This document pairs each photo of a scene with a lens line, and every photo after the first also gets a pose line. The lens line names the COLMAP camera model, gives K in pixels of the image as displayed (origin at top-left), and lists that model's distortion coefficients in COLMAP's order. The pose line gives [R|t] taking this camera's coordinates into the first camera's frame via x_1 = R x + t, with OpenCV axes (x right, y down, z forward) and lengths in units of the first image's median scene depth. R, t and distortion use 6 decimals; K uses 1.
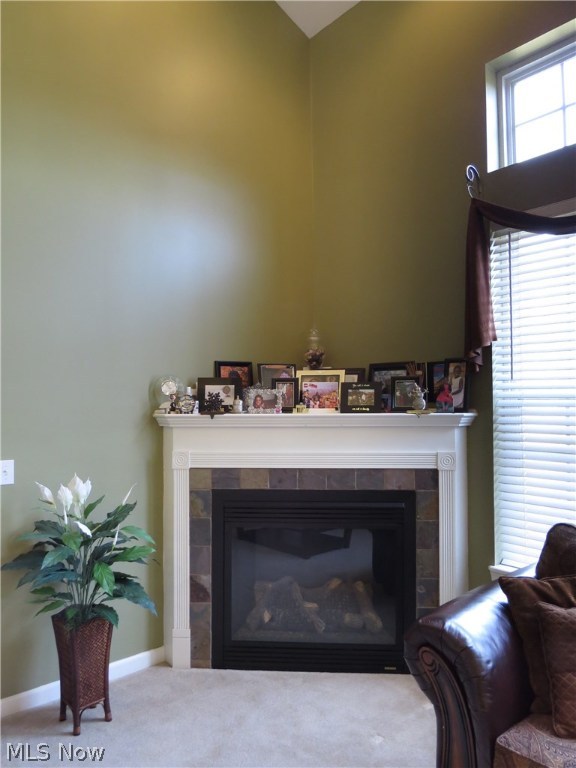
lens RADIAL K [[539.2, 0, 288.0], [0, 539.2, 384.0], [0, 0, 1]] dist [-0.007512, -0.005091]
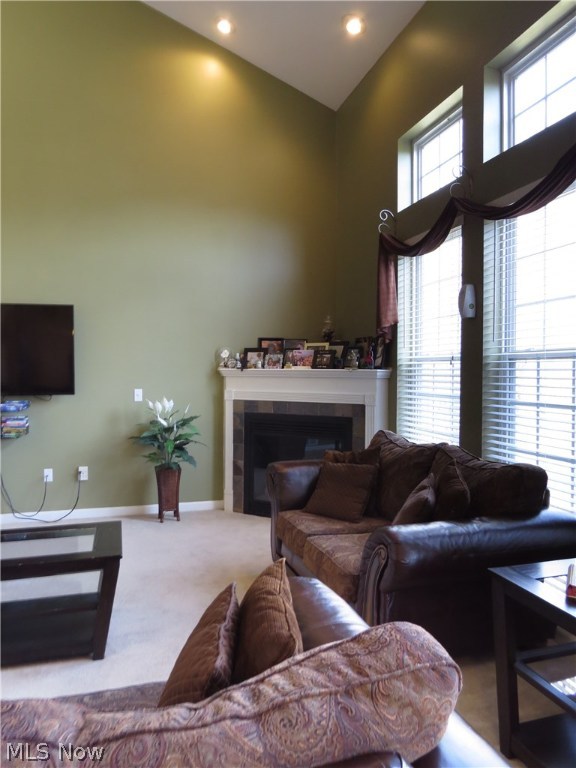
lens RADIAL K [[561.4, 0, 288.0], [0, 561.4, 384.0], [0, 0, 1]] dist [0.002208, 0.000817]
pose [[0.913790, 0.020488, -0.405669, 0.723741], [-0.000032, 0.998731, 0.050369, 0.013409], [0.406186, -0.046014, 0.912631, -0.593249]]
